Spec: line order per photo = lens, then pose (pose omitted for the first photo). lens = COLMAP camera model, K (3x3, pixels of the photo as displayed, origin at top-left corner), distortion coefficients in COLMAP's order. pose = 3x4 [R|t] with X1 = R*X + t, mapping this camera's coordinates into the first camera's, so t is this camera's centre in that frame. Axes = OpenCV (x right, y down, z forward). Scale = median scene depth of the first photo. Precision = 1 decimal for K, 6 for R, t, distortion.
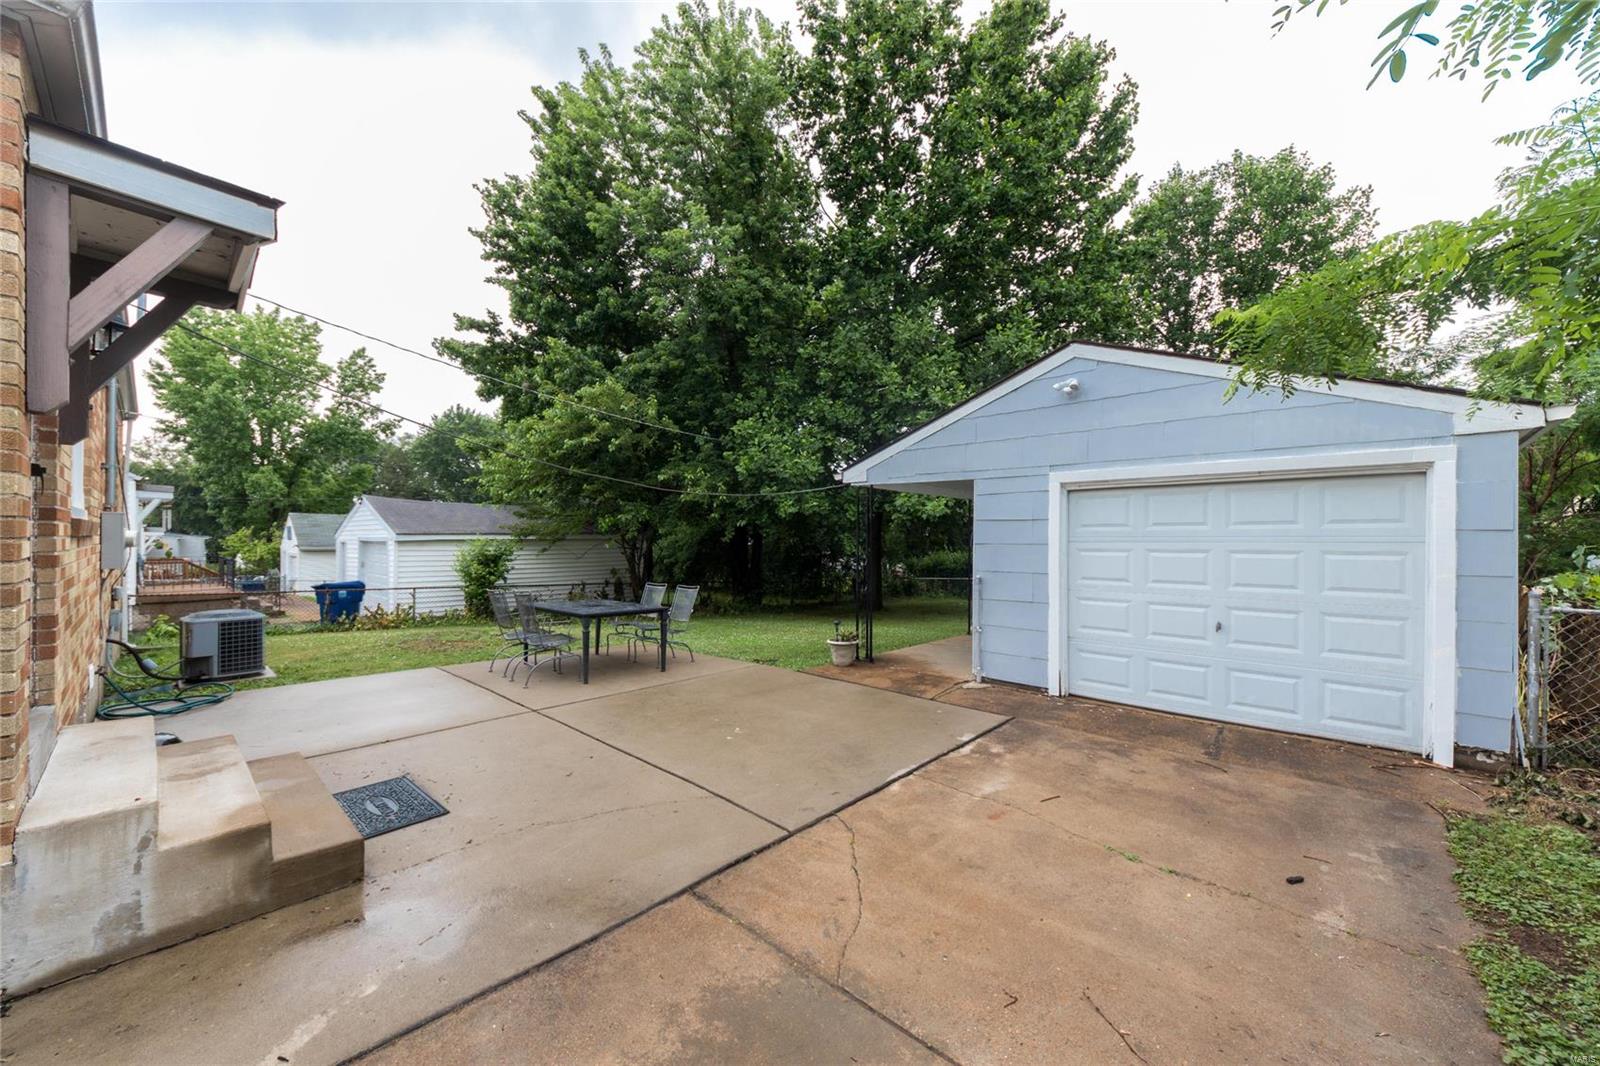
lens RADIAL K [[603.4, 0, 800.0], [0, 603.4, 533.0], [0, 0, 1]] dist [0.002205, 0.000079]
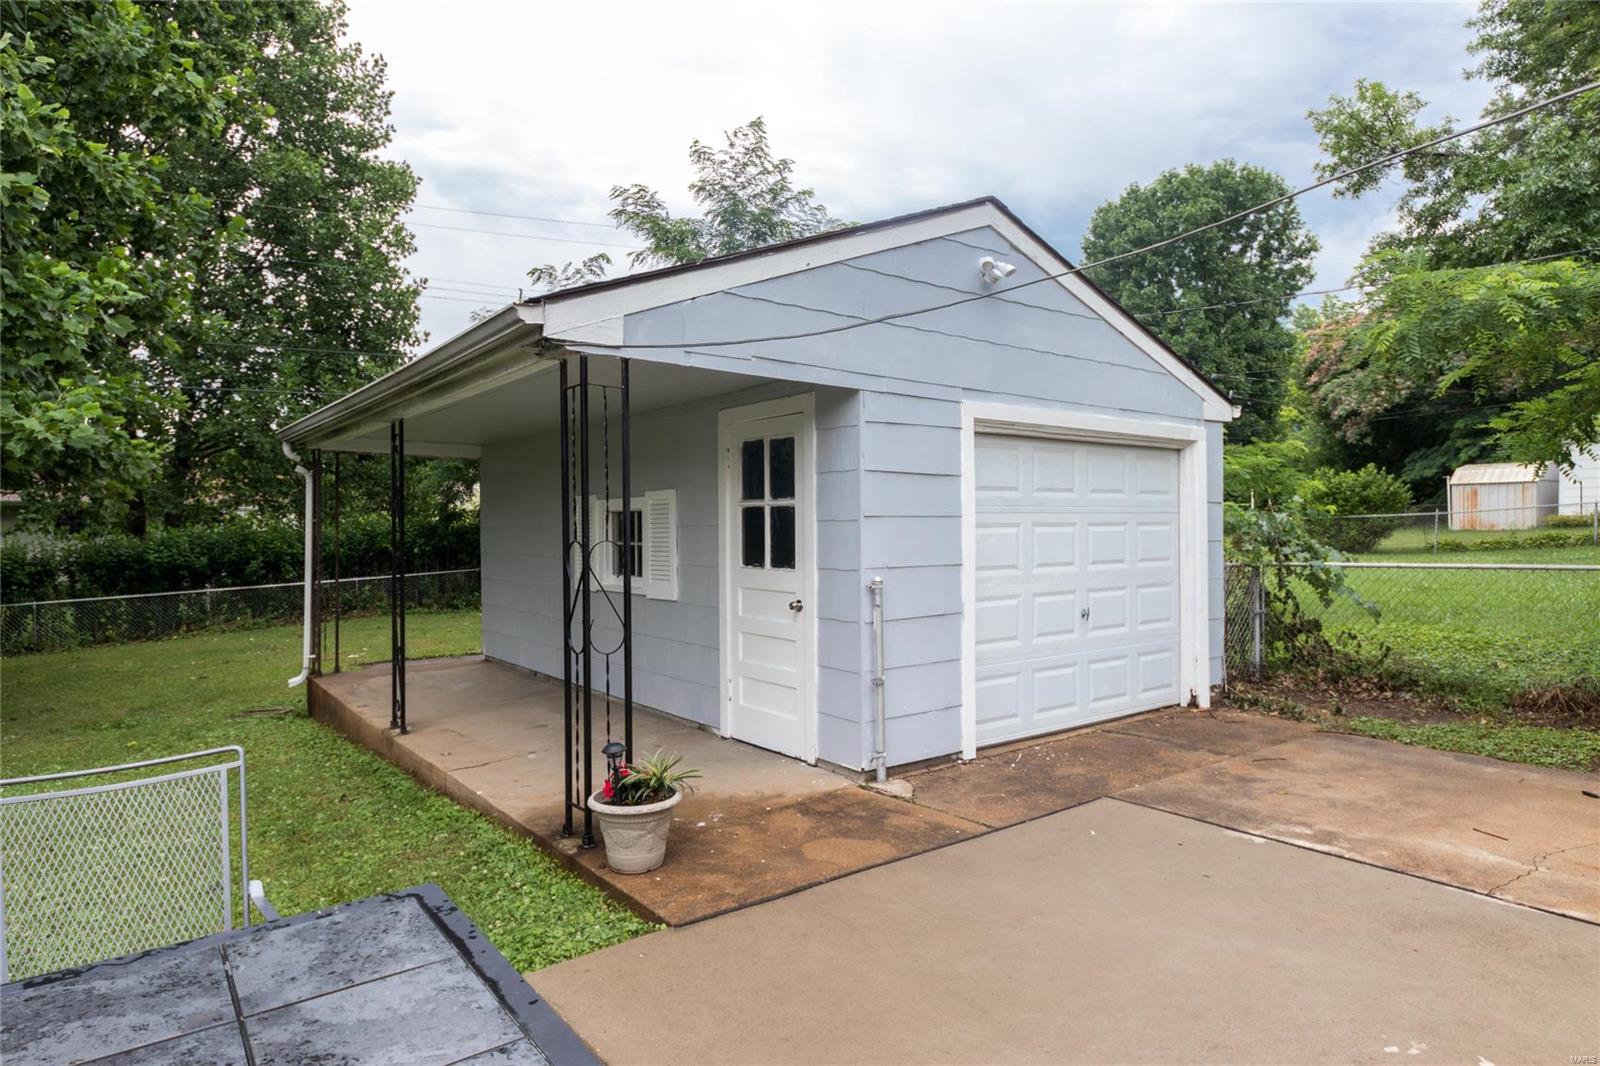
lens RADIAL K [[932.0, 0, 800.0], [0, 932.0, 533.0], [0, 0, 1]] dist [-0.005181, -0.001873]
pose [[0.154058, -0.014739, 0.987952, -0.671229], [-0.009964, 0.999815, 0.016470, 0.027232], [-0.988012, -0.012382, 0.153882, 1.256771]]
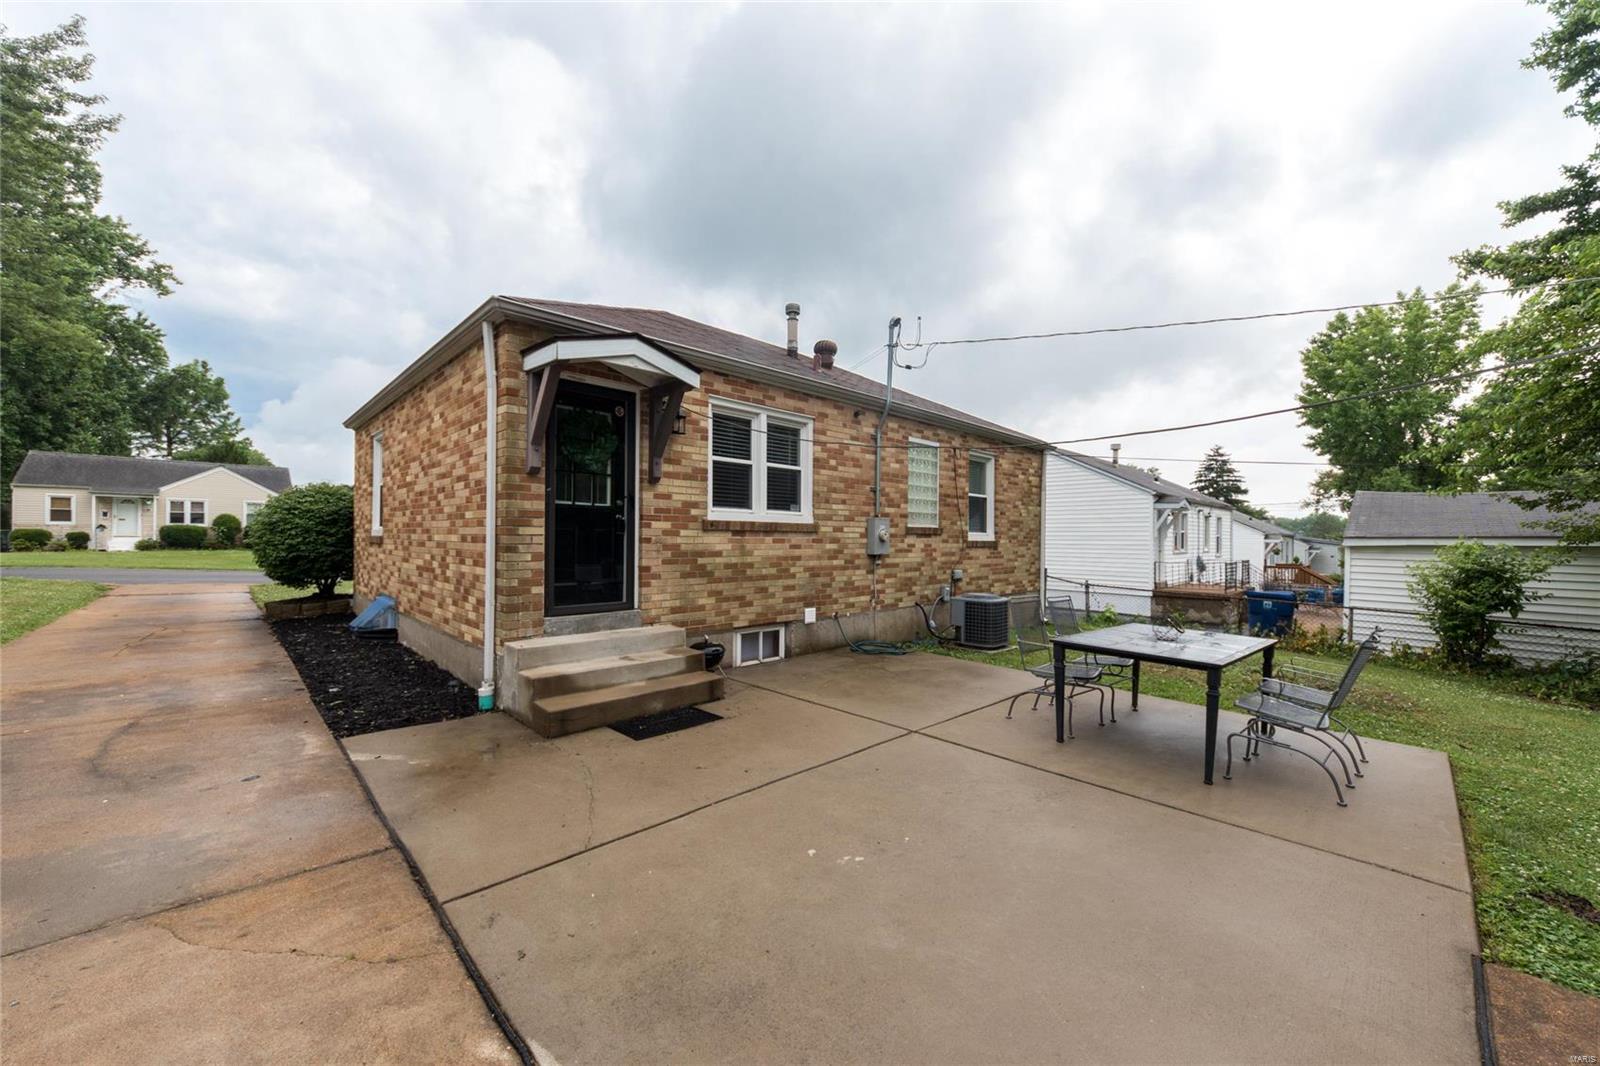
lens RADIAL K [[603.4, 0, 800.0], [0, 603.4, 533.0], [0, 0, 1]] dist [0.002205, 0.000079]
pose [[-0.056471, -0.013986, -0.998306, 0.469478], [-0.004299, 0.999896, -0.013765, 0.028988], [0.998395, 0.003515, -0.056526, 0.977510]]
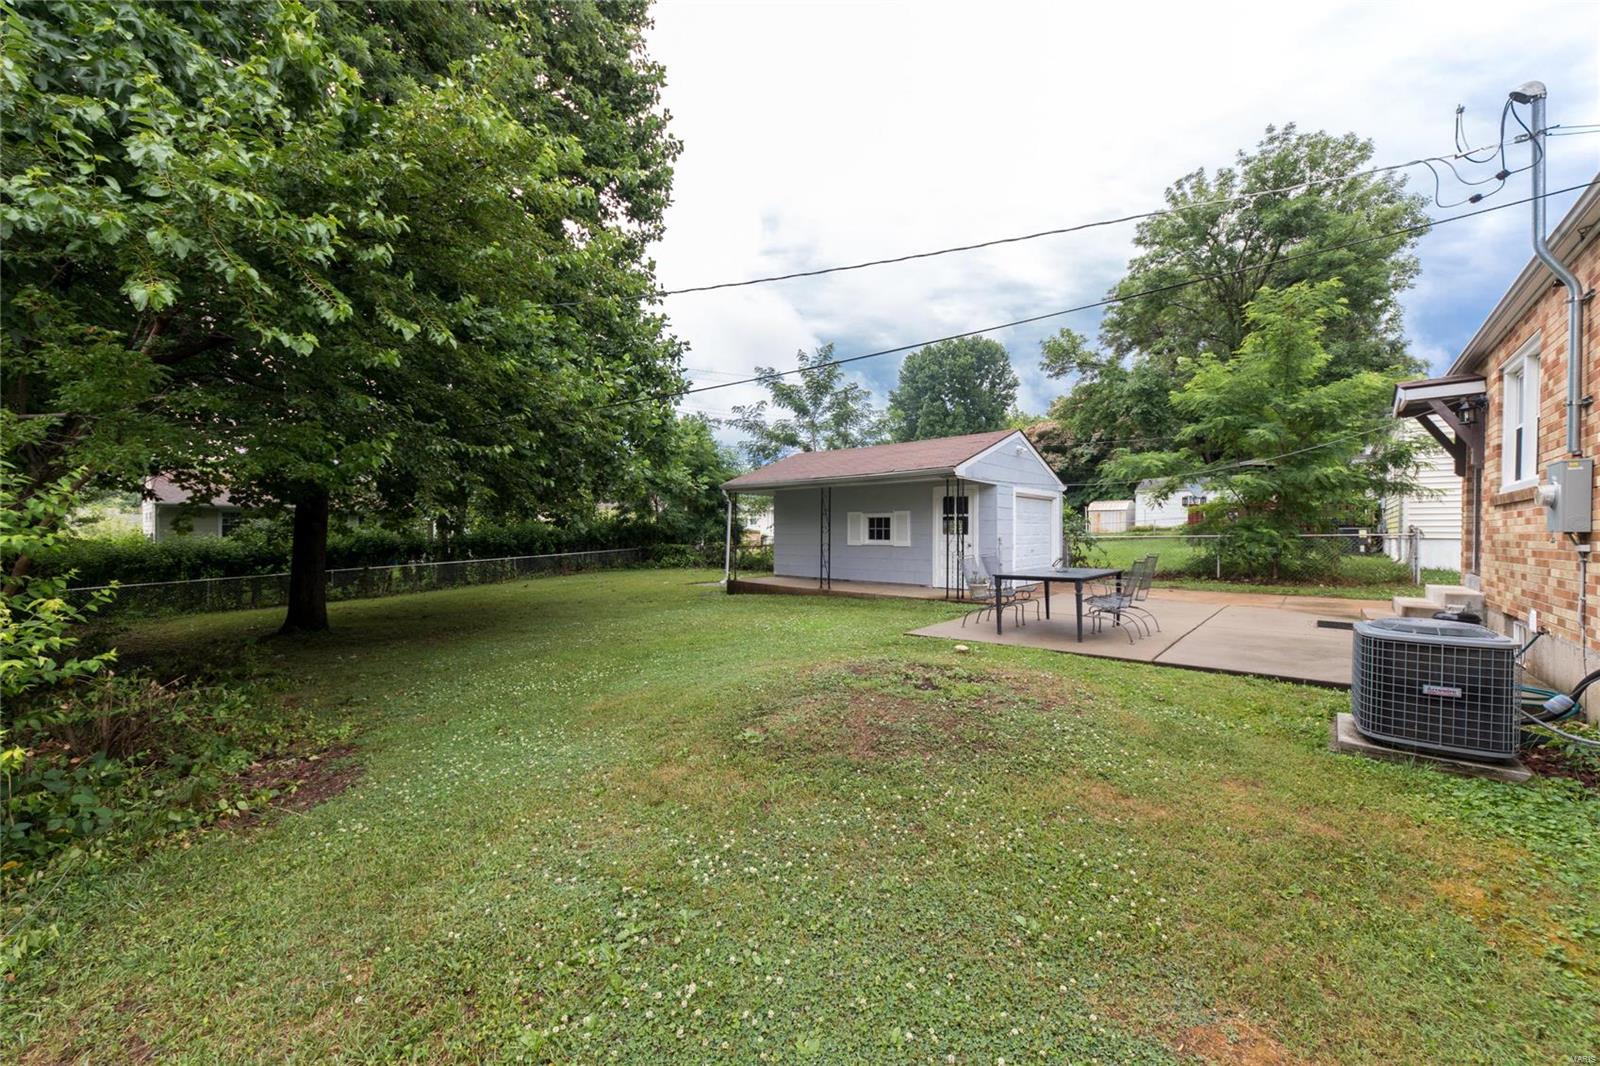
lens RADIAL K [[603.4, 0, 800.0], [0, 603.4, 533.0], [0, 0, 1]] dist [0.002205, 0.000079]
pose [[-0.039353, -0.009135, 0.999184, -2.122405], [-0.019098, 0.999782, 0.008388, 0.078006], [-0.999043, -0.018752, -0.039519, 2.285702]]
